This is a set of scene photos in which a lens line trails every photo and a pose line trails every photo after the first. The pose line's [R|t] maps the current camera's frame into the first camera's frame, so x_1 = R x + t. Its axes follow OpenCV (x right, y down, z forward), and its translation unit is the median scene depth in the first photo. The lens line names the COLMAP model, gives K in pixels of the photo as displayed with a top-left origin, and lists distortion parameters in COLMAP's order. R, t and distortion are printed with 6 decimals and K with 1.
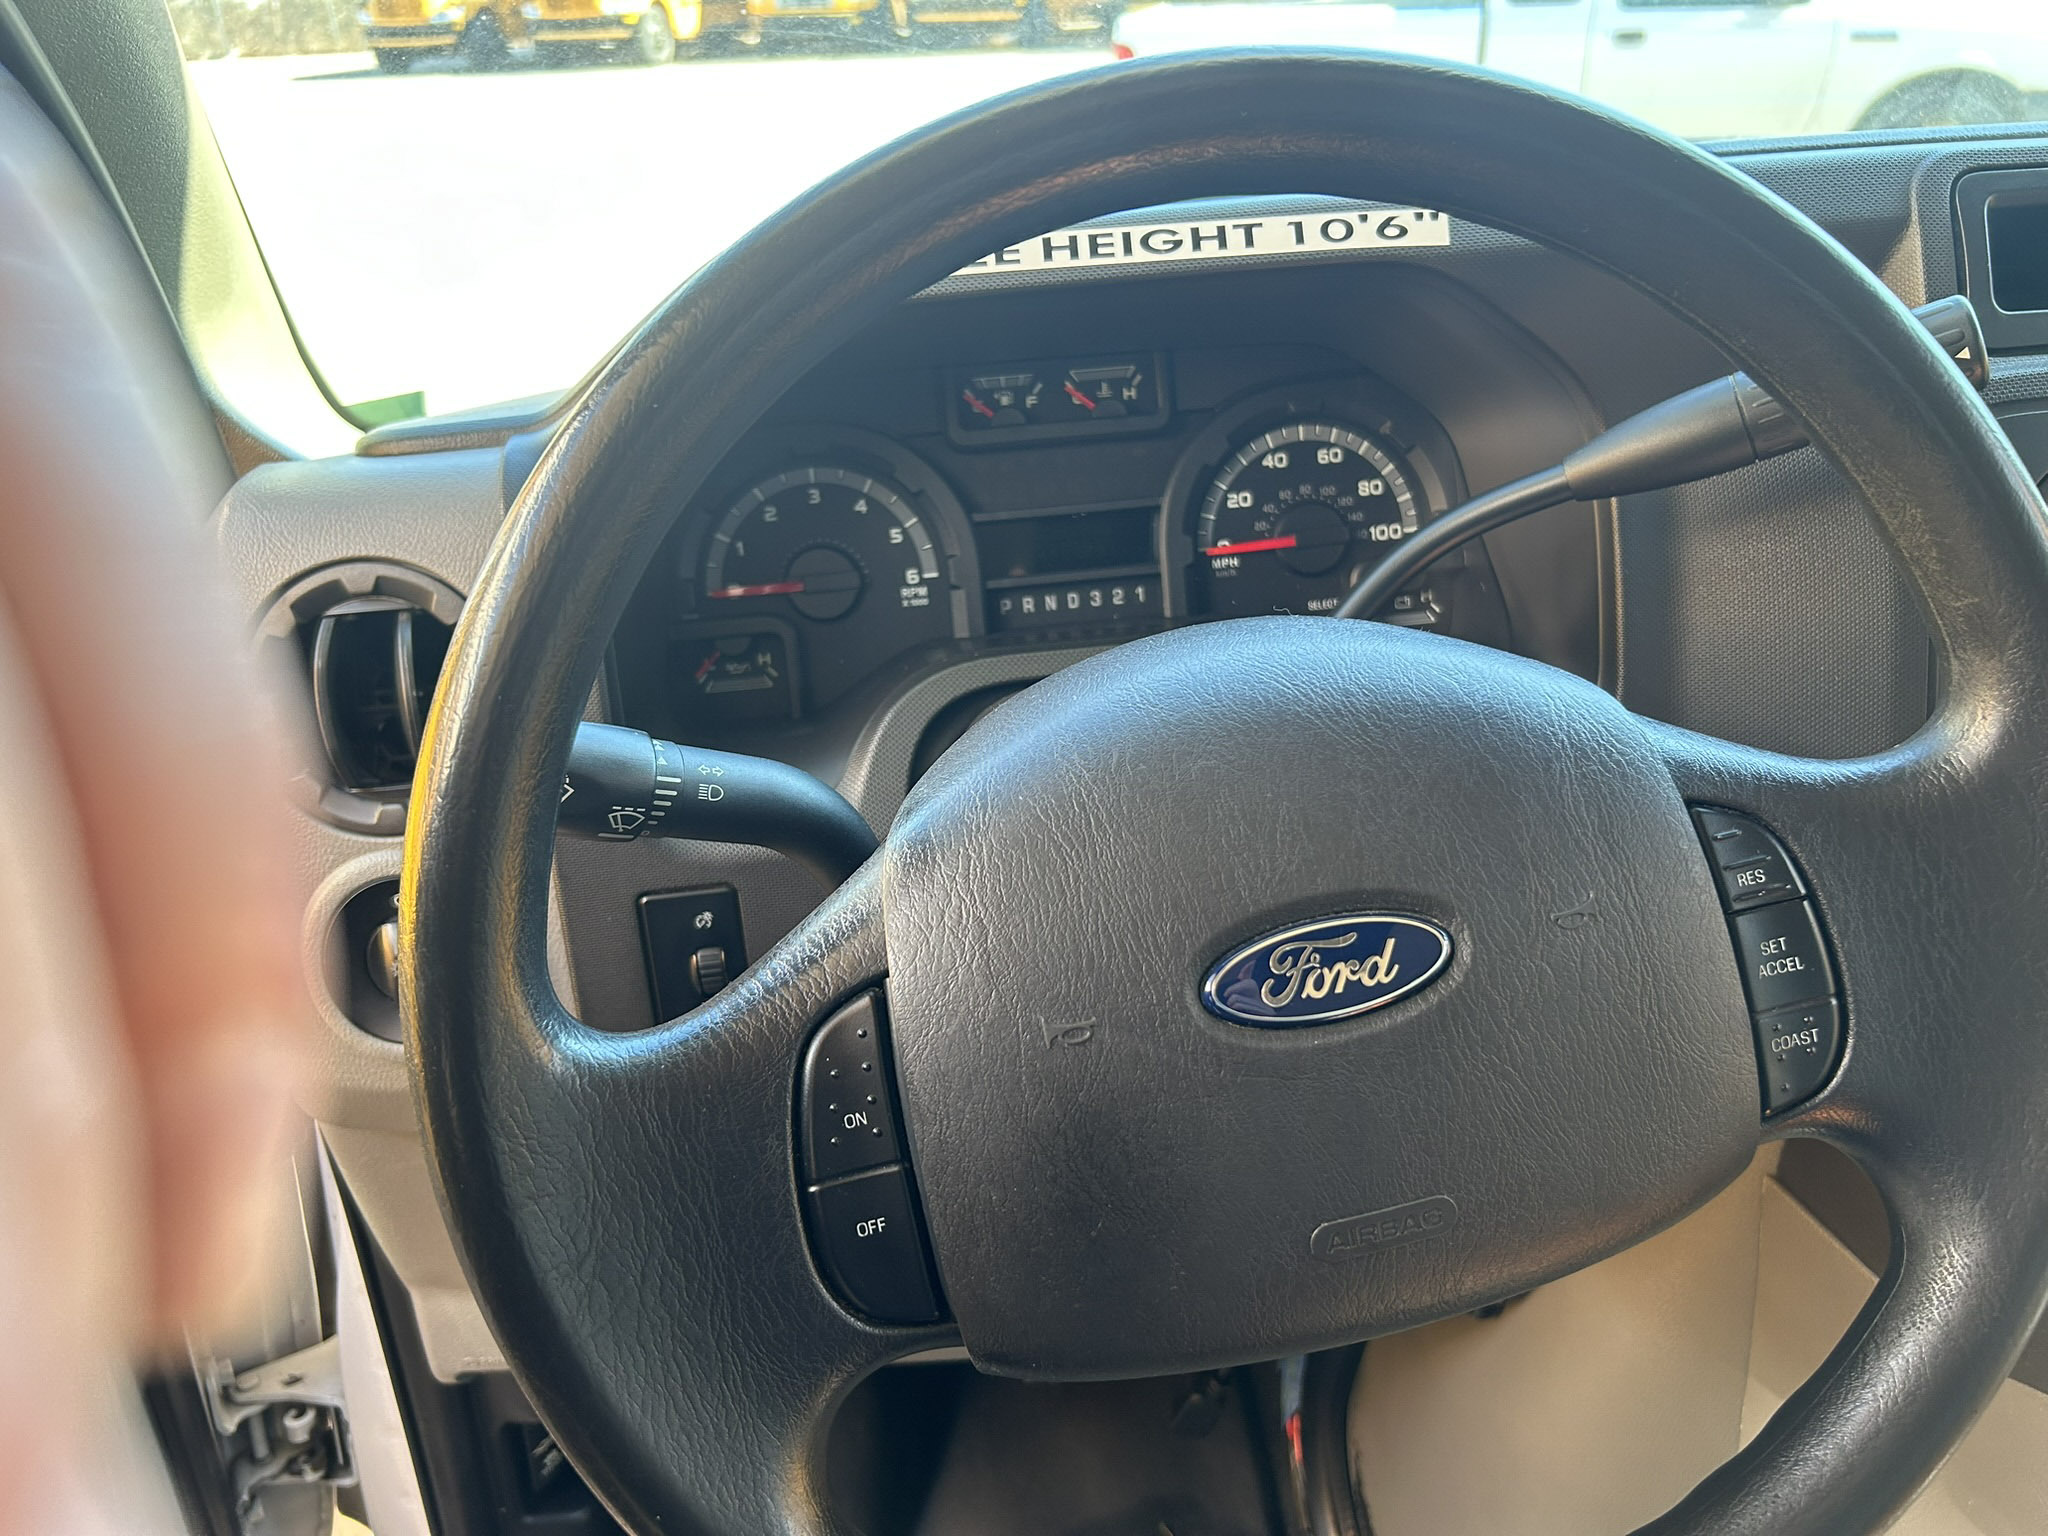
lens RADIAL K [[1540.9, 0, 1017.9], [0, 1540.9, 726.6], [0, 0, 1]] dist [0.060291, -0.066774]
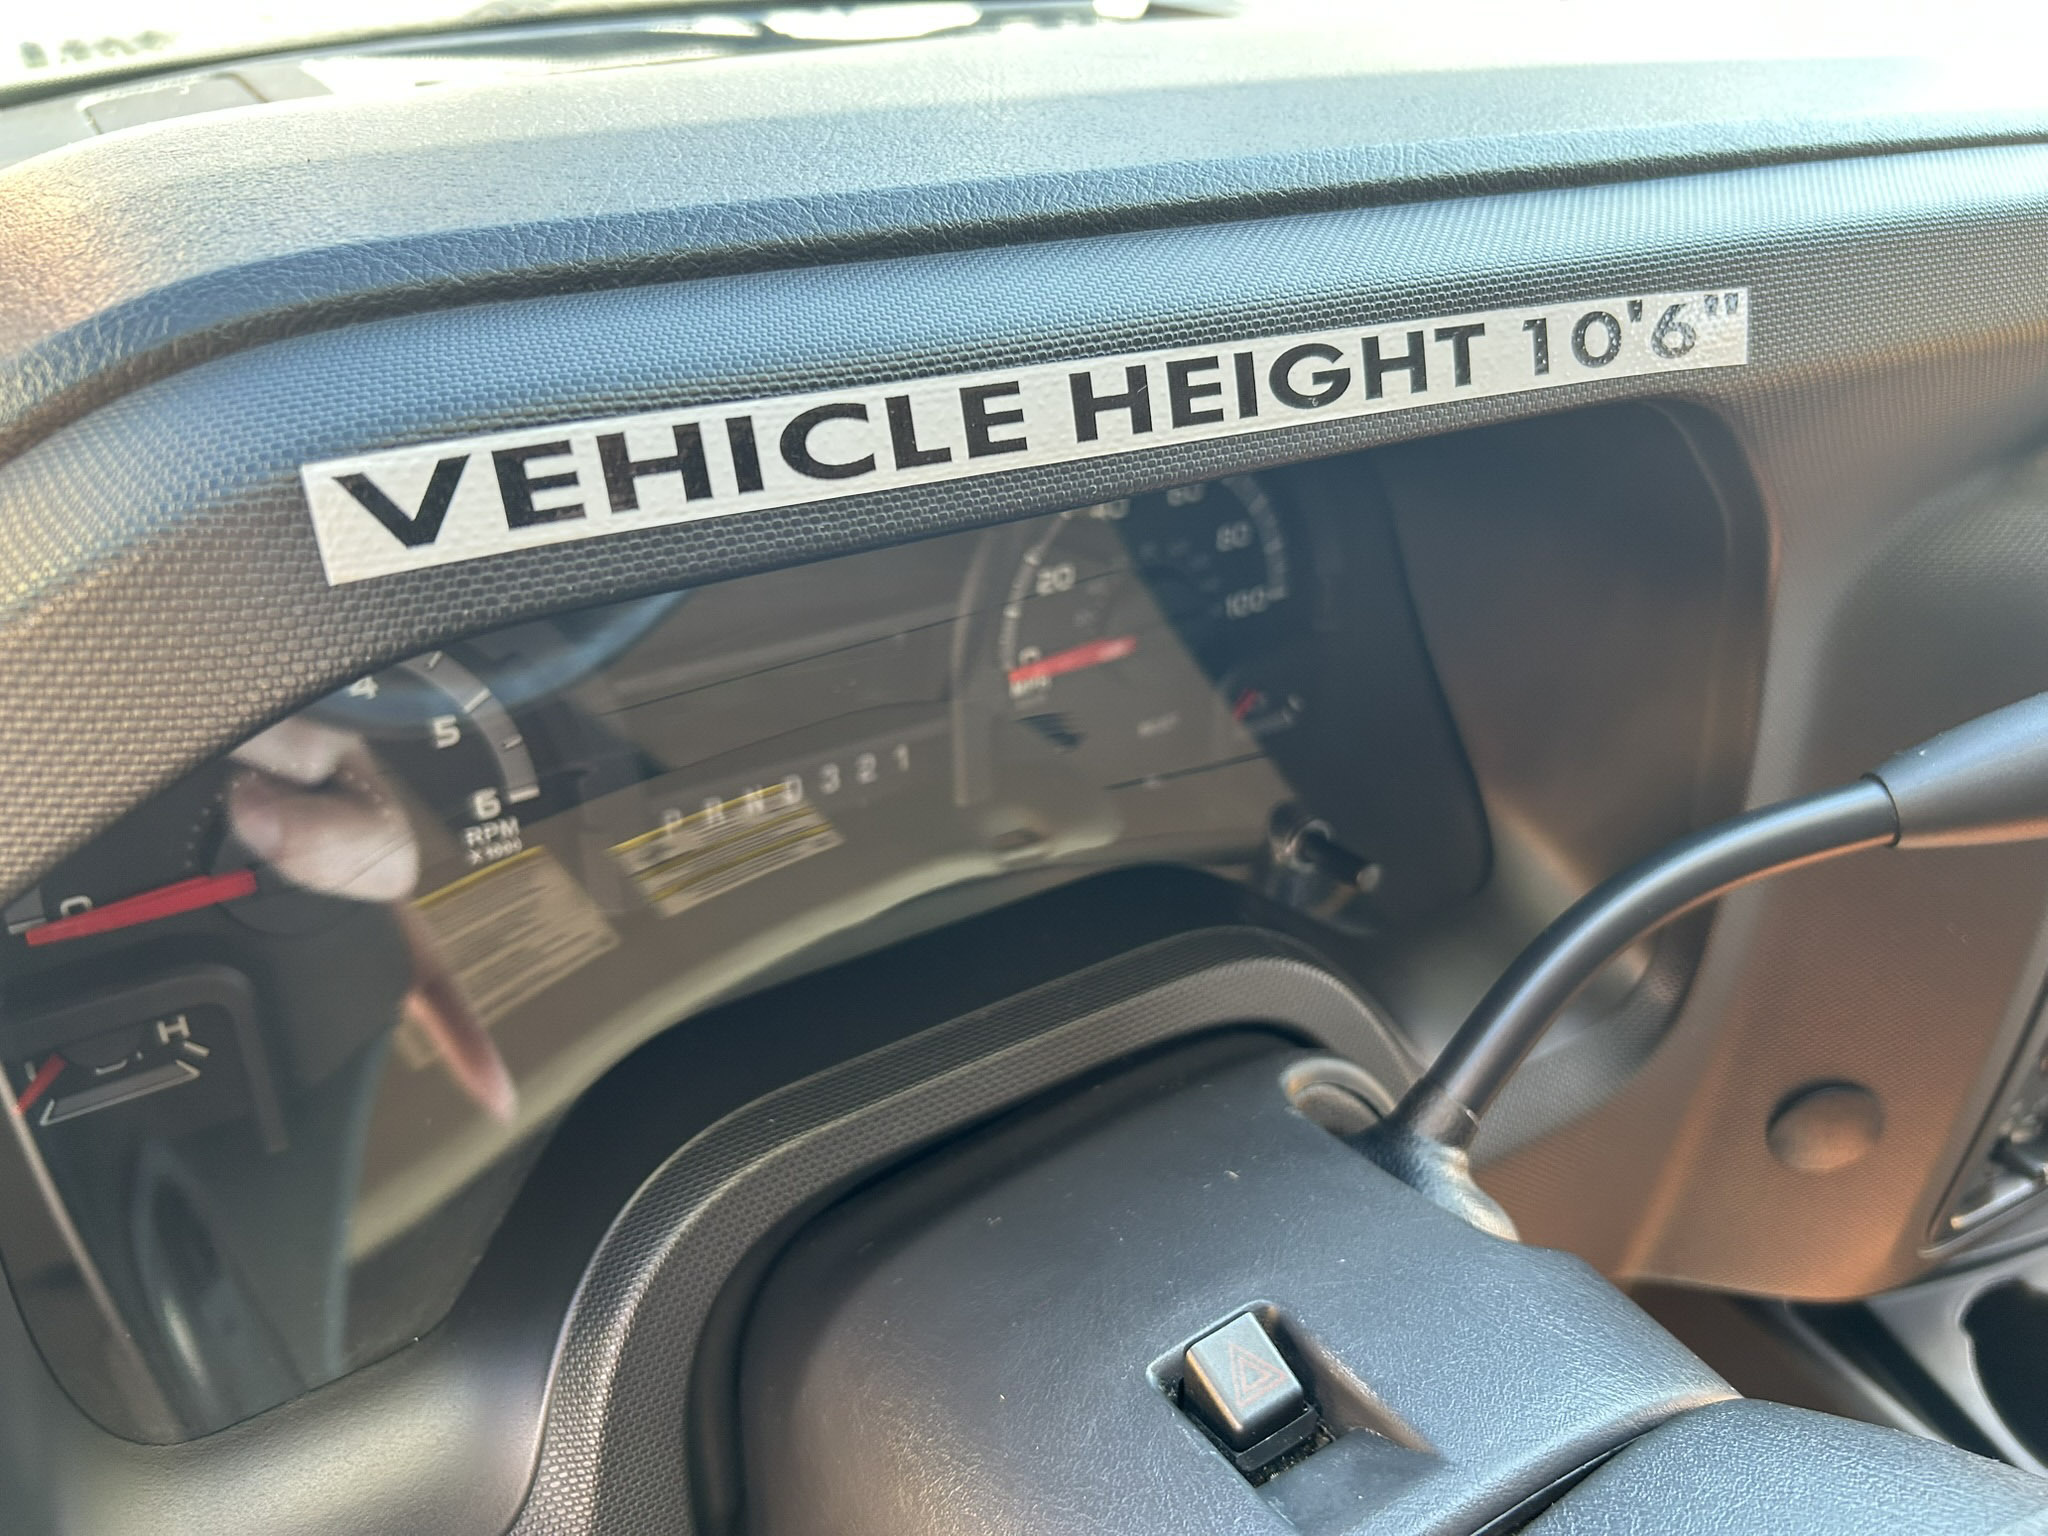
lens RADIAL K [[1540.9, 0, 1017.9], [0, 1540.9, 726.6], [0, 0, 1]] dist [0.060291, -0.066774]
pose [[0.871232, -0.132994, 0.472511, -0.189333], [-0.025611, 0.948971, 0.314321, -0.351474], [-0.490202, -0.285948, 0.823368, 0.659483]]
